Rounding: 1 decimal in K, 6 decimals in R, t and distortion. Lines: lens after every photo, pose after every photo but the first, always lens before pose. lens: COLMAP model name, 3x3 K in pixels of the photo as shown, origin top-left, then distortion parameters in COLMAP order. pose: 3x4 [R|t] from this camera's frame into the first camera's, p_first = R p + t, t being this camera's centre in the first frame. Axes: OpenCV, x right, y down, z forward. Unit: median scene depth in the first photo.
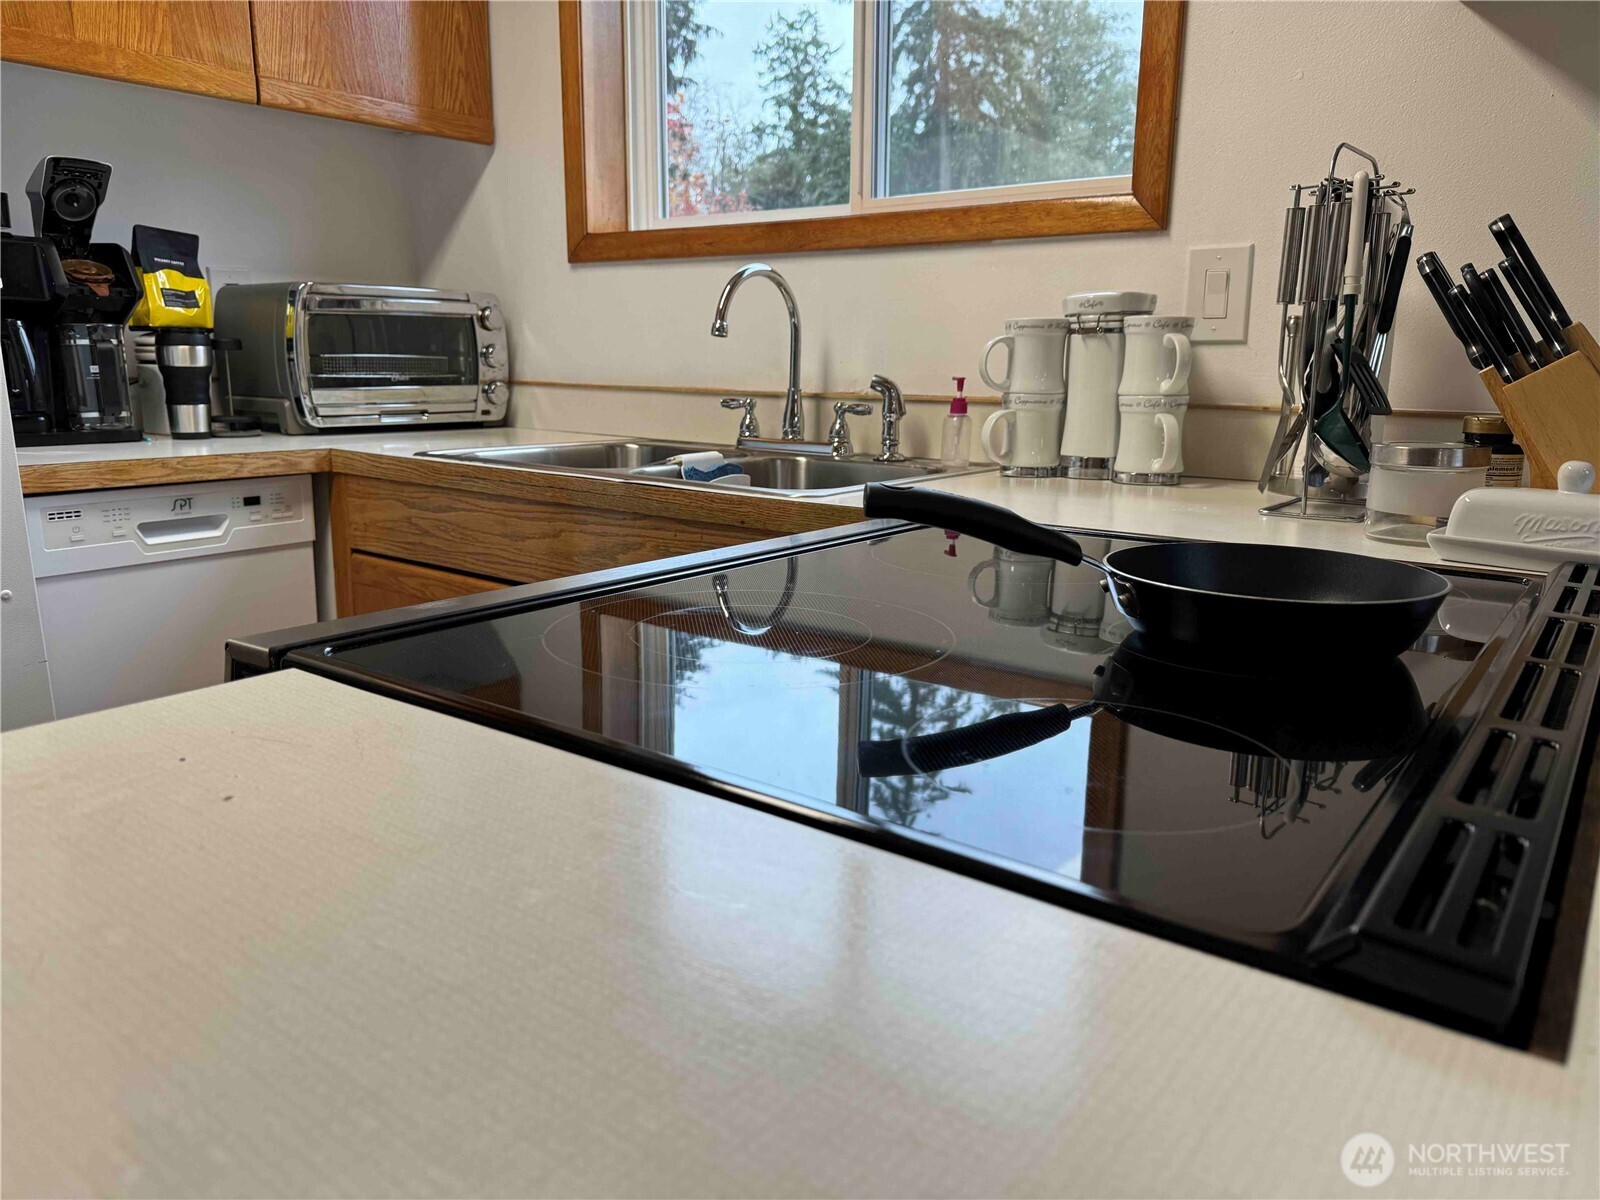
lens RADIAL K [[1134.0, 0, 808.8], [0, 1134.0, 593.9], [0, 0, 1]] dist [0.094296, -0.132795]
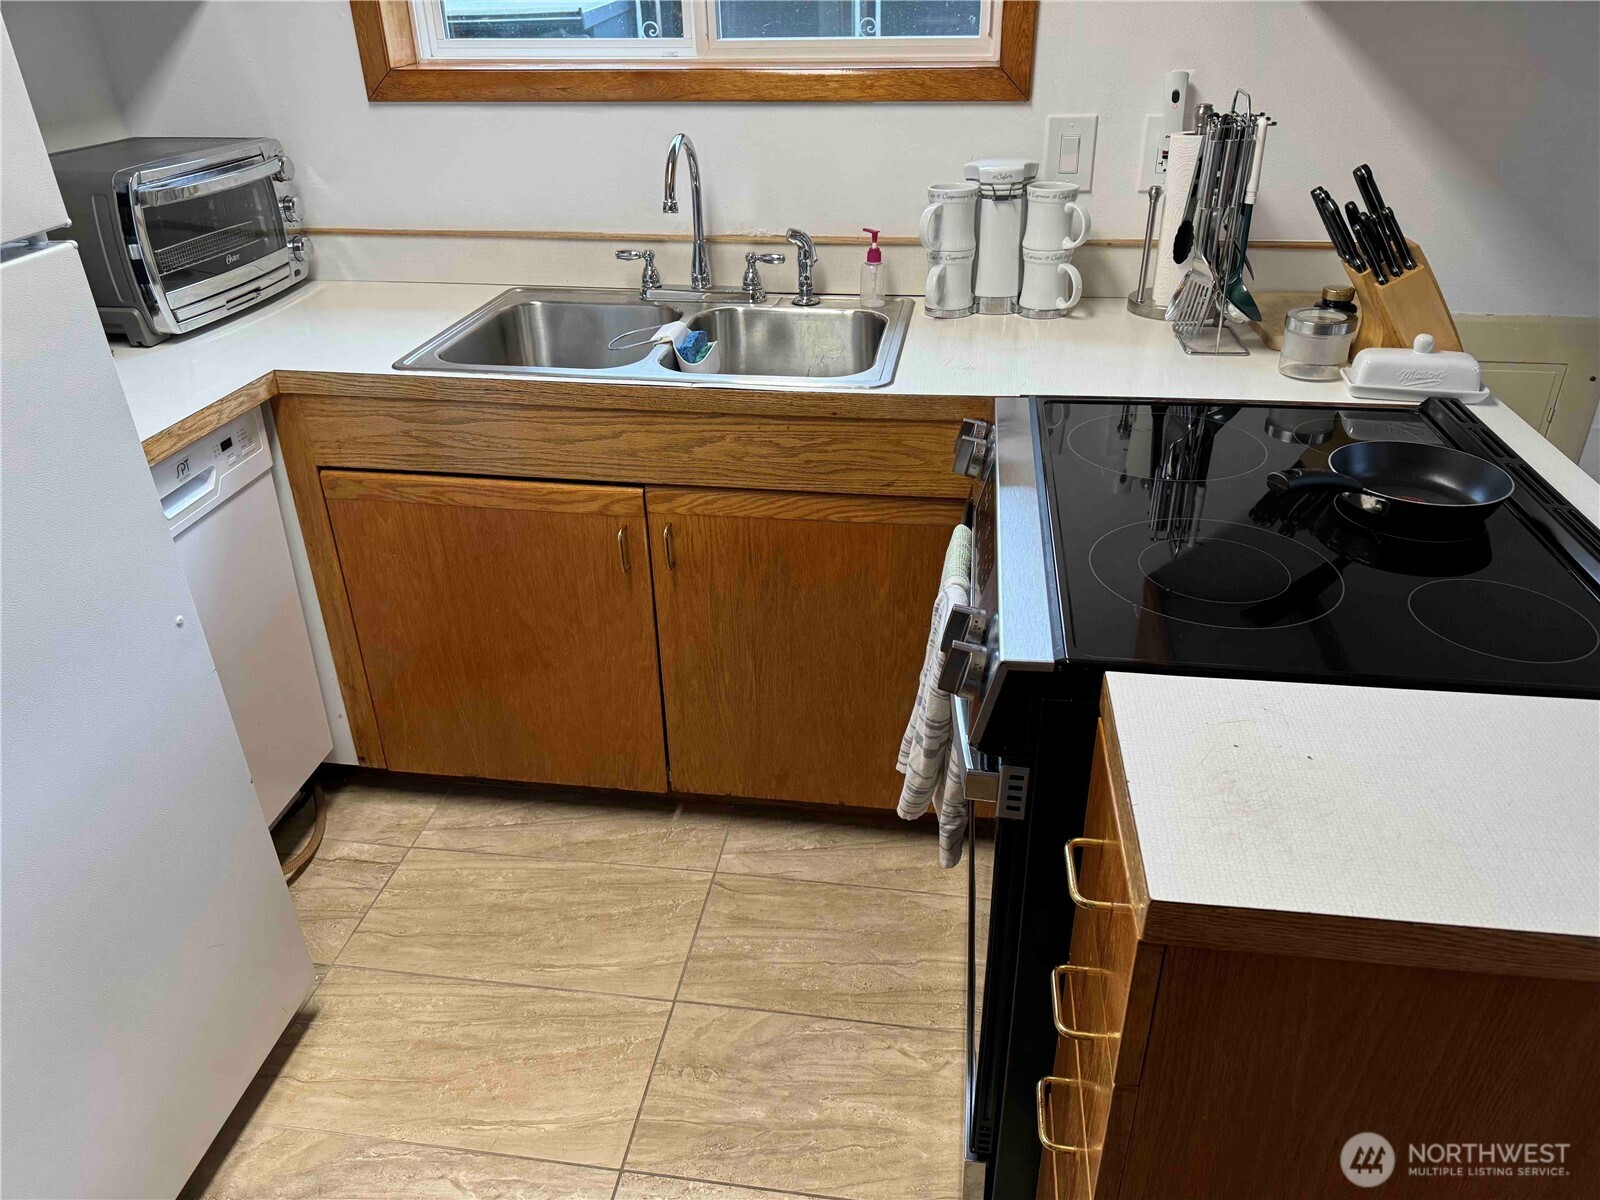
lens RADIAL K [[1108.3, 0, 808.9], [0, 1108.3, 599.1], [0, 0, 1]] dist [0.075664, -0.122297]
pose [[0.876532, -0.257739, 0.406525, -0.484433], [0.124994, 0.937468, 0.324854, -0.208555], [-0.464832, -0.233932, 0.853936, -0.058288]]
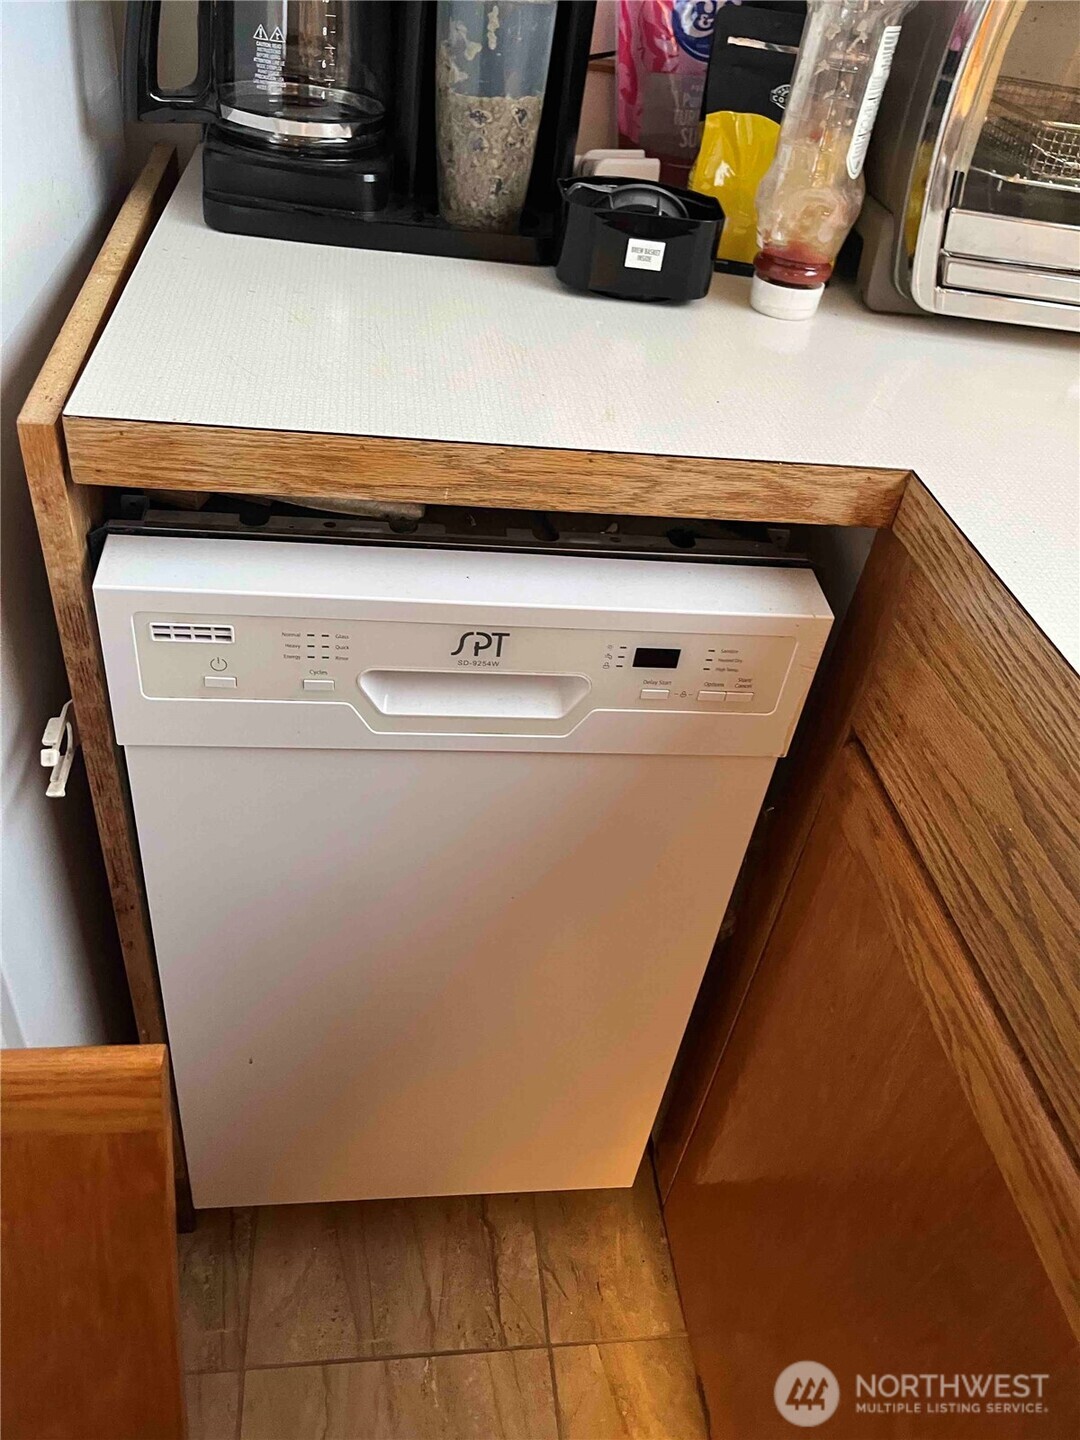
lens RADIAL K [[1122.2, 0, 540.0], [0, 1122.2, 720.0], [0, 0, 1]] dist [0.001209, -0.001357]
pose [[0.710518, 0.499016, -0.496133, -0.307687], [-0.267470, 0.843658, 0.465512, -0.204413], [0.650864, -0.198054, 0.732905, 0.706860]]
